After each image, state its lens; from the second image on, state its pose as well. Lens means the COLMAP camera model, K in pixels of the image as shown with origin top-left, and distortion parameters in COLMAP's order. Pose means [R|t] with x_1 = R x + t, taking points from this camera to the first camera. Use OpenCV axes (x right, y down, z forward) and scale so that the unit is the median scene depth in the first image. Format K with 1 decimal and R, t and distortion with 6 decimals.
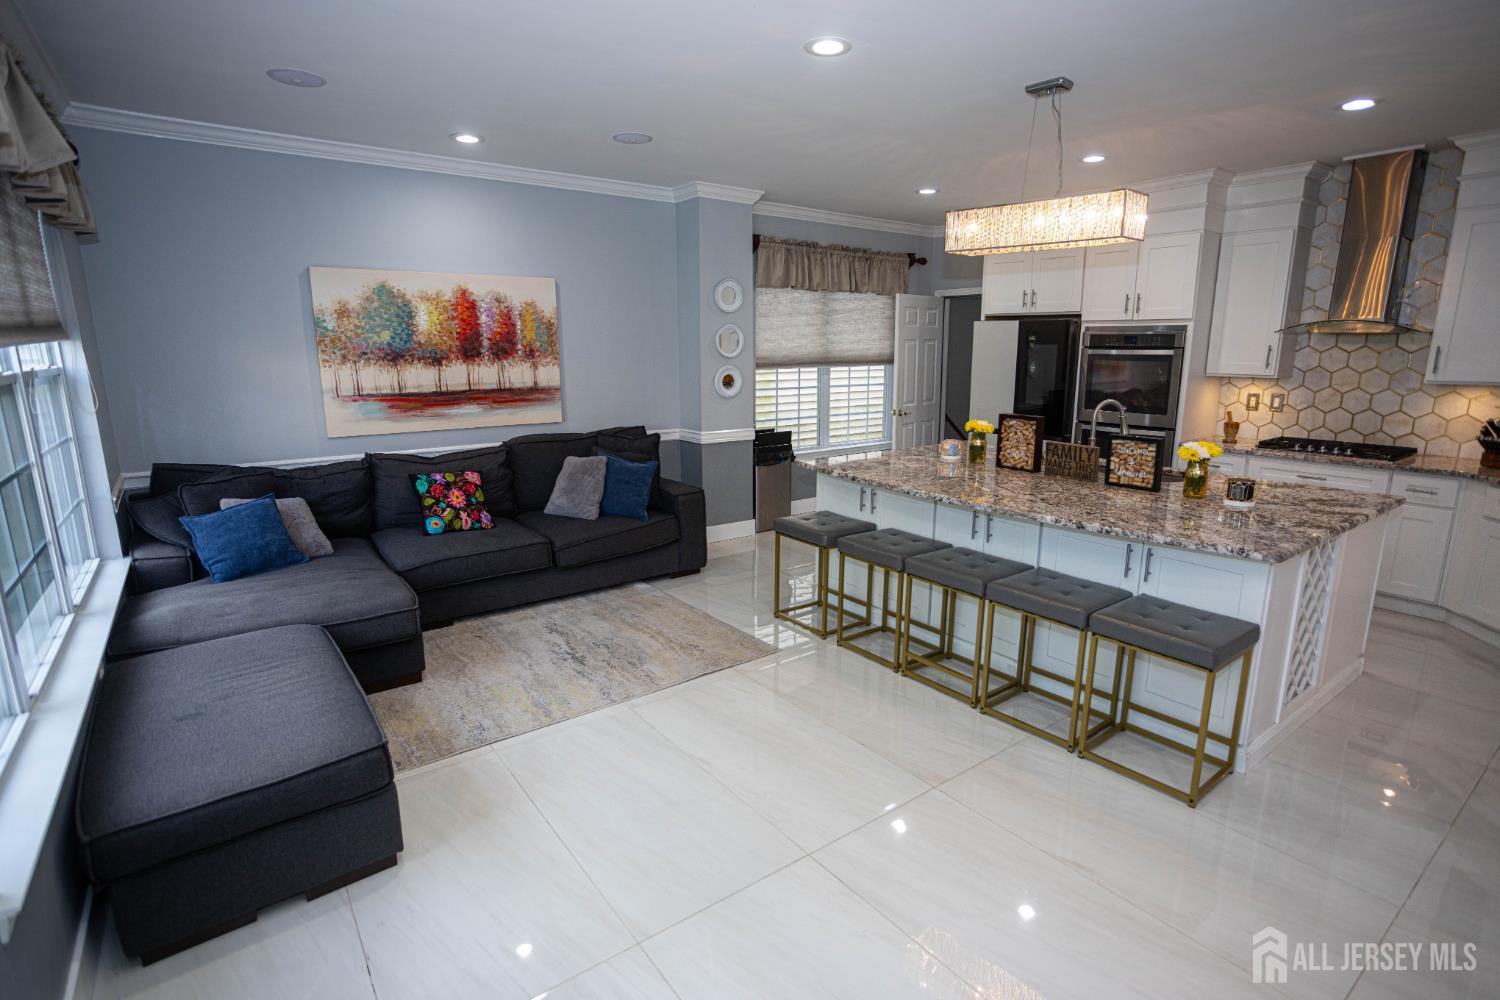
lens RADIAL K [[744.8, 0, 749.1], [0, 744.8, 499.5], [0, 0, 1]] dist [-0.025067, 0.011350]
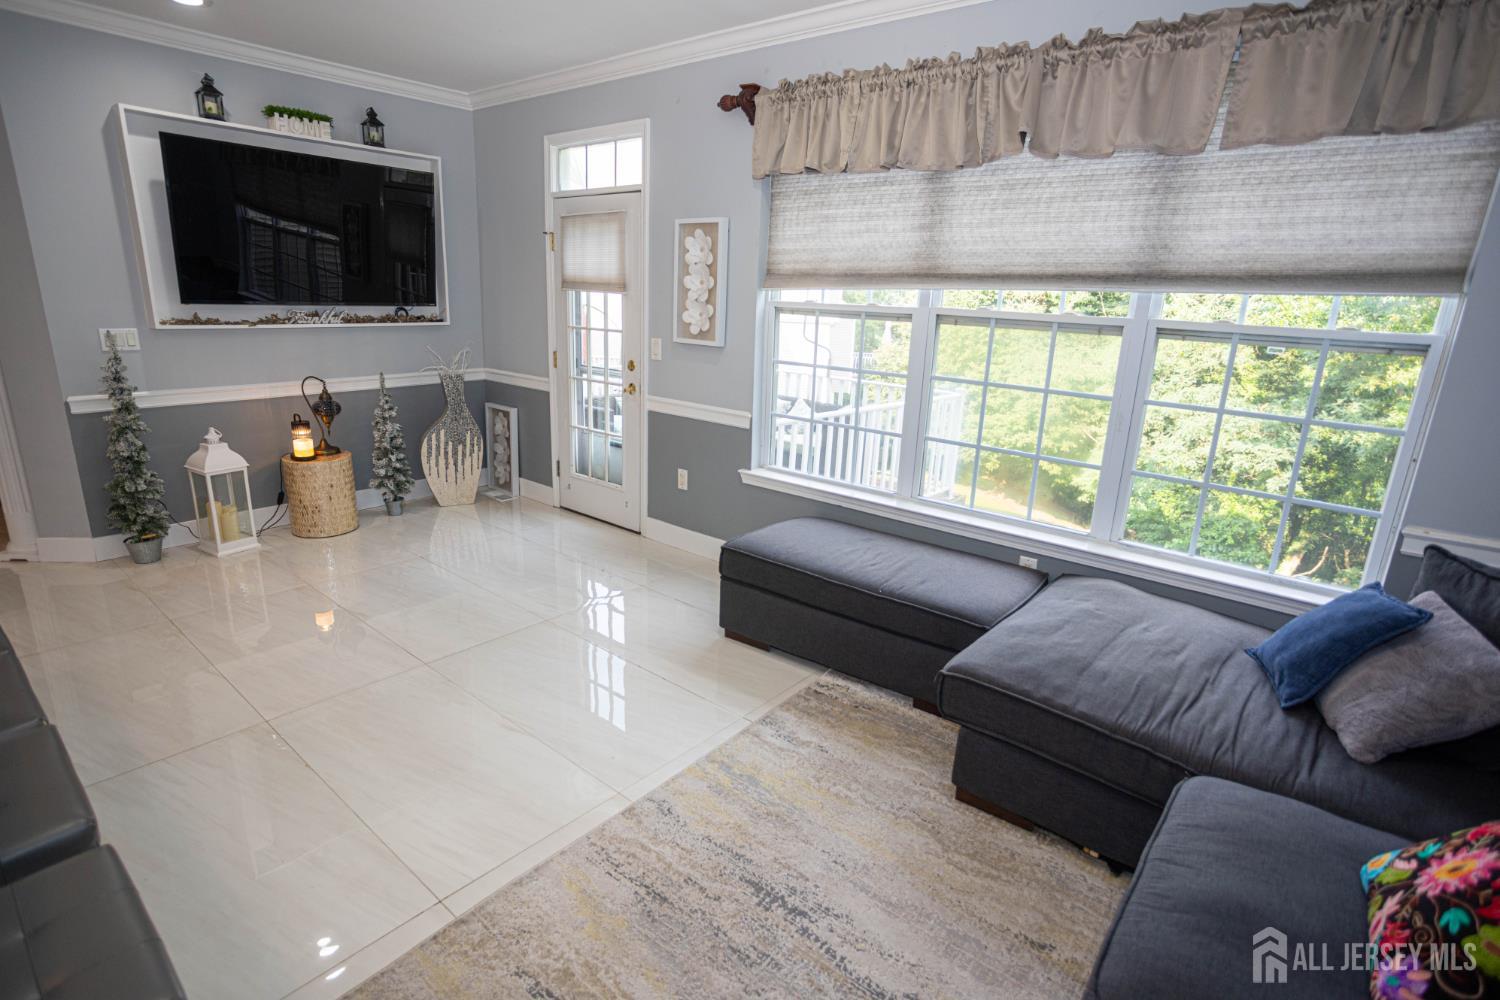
lens RADIAL K [[744.8, 0, 736.1], [0, 744.8, 498.8], [0, 0, 1]] dist [-0.025067, 0.011350]
pose [[-0.970935, 0.026092, -0.237917, -0.075739], [-0.088057, 0.885377, 0.456458, -0.211517], [0.222556, 0.464141, -0.857346, 1.062897]]
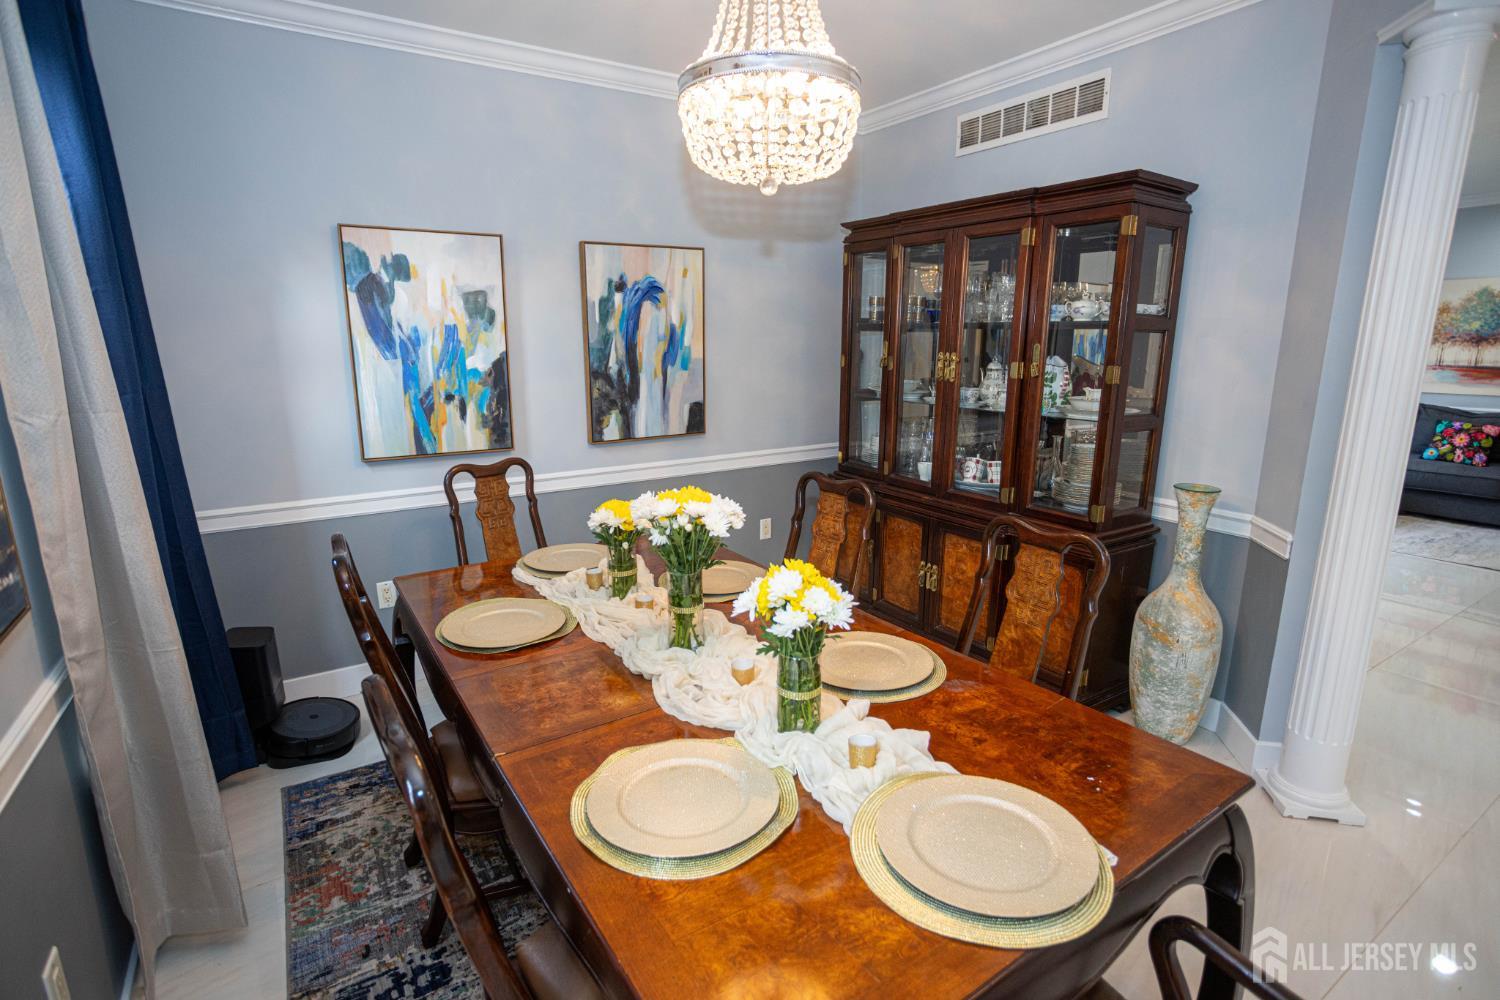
lens RADIAL K [[744.8, 0, 735.5], [0, 744.8, 508.1], [0, 0, 1]] dist [-0.025067, 0.011350]
pose [[-0.068995, 0.227439, -0.971345, 1.047660], [-0.206582, 0.949304, 0.236951, 0.072479], [0.975994, 0.217011, -0.018512, -0.285448]]
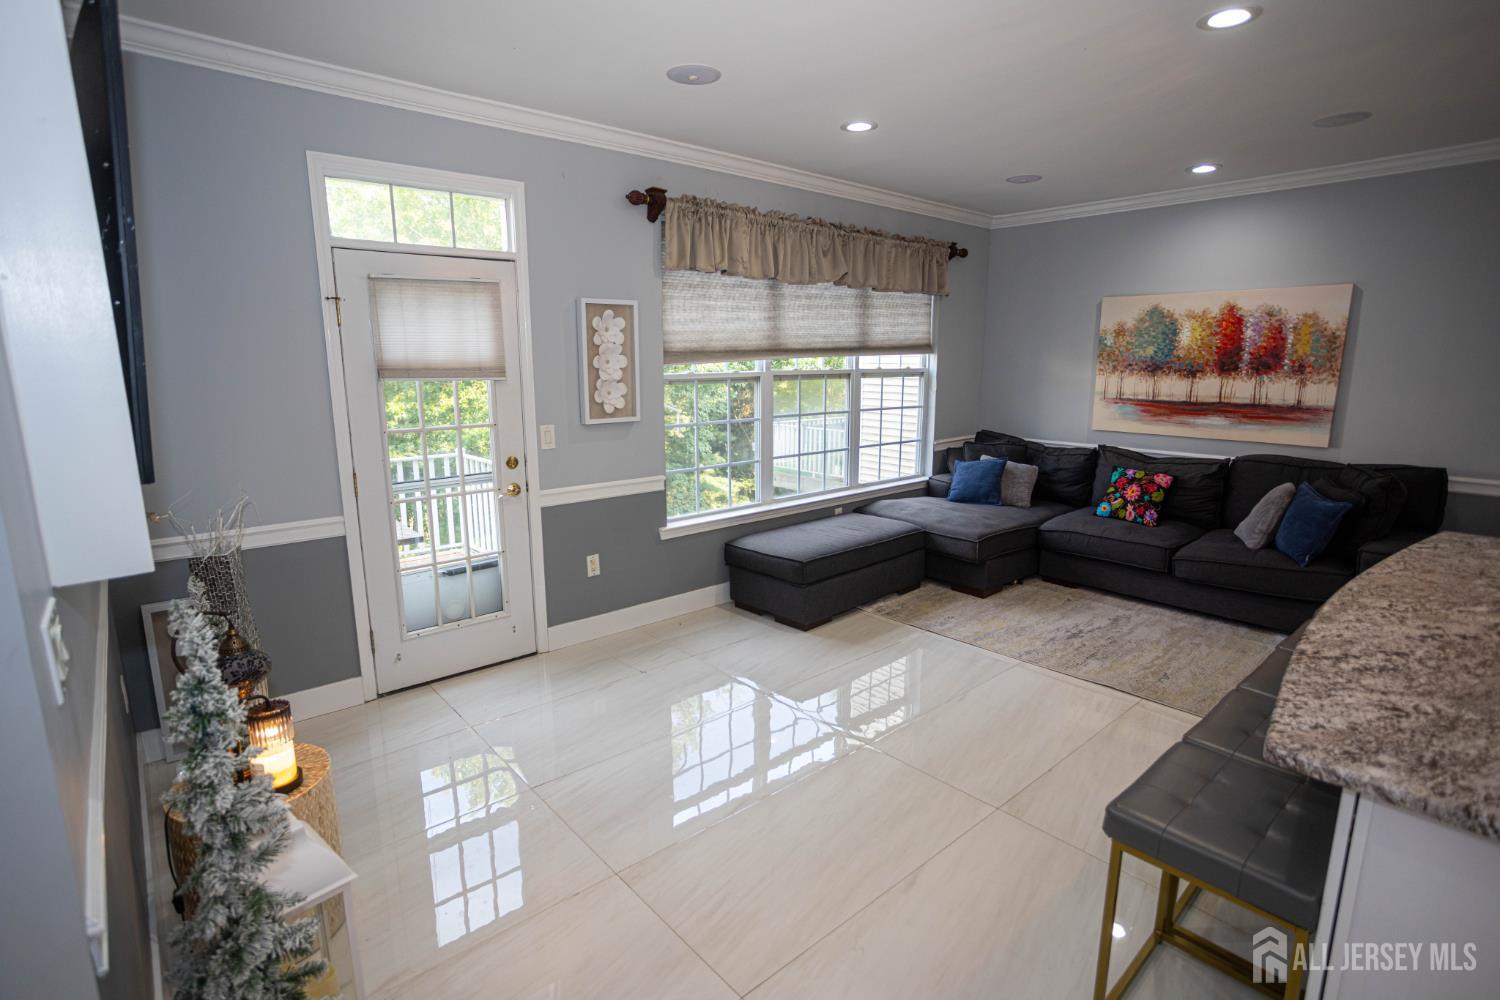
lens RADIAL K [[744.8, 0, 745.2], [0, 744.8, 504.3], [0, 0, 1]] dist [-0.025067, 0.011350]
pose [[0.074801, 0.198210, -0.977301, 0.649820], [-0.204861, 0.962197, 0.179467, -0.063779], [0.975929, 0.186787, 0.112579, 0.280779]]
